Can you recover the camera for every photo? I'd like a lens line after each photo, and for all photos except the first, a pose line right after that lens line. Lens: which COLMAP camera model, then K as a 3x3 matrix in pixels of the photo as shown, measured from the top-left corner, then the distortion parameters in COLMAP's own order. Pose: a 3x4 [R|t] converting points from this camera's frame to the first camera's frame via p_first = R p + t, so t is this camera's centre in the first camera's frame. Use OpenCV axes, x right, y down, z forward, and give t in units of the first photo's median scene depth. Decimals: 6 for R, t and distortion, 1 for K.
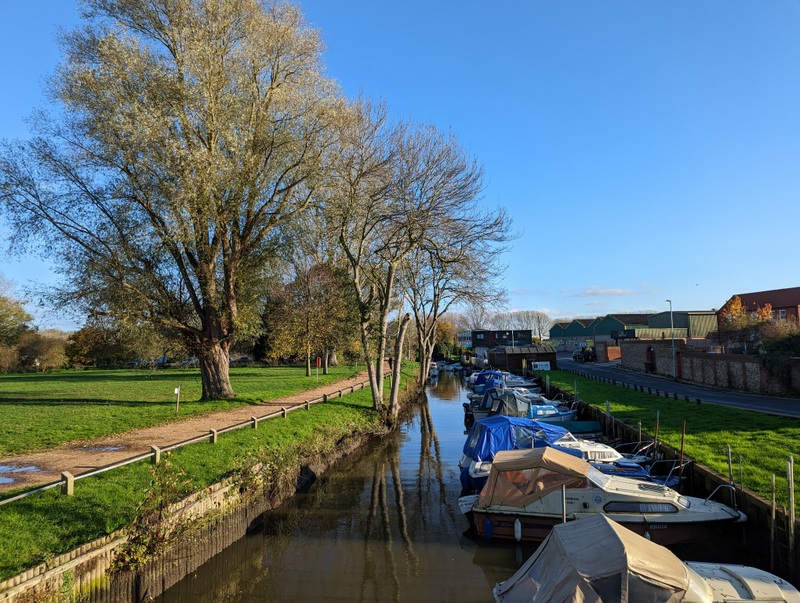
lens RADIAL K [[566.7, 0, 400.1], [0, 566.7, 317.6], [0, 0, 1]] dist [0.052116, -0.001701]
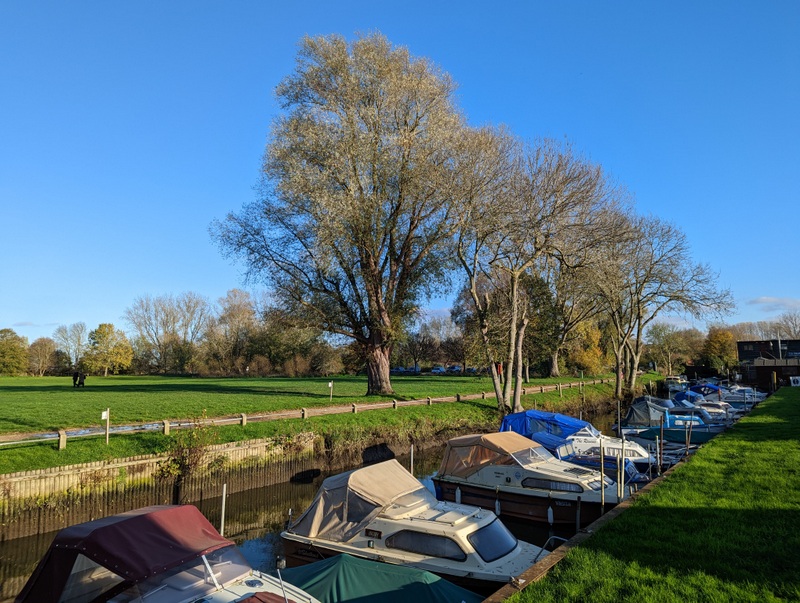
lens RADIAL K [[567.2, 0, 400.0], [0, 567.2, 301.5], [0, 0, 1]] dist [0.057282, 0.000004]
pose [[0.890325, -0.040134, -0.453553, 0.283382], [0.016408, 0.998289, -0.056126, 0.015060], [0.455029, 0.042529, 0.889460, -0.051513]]
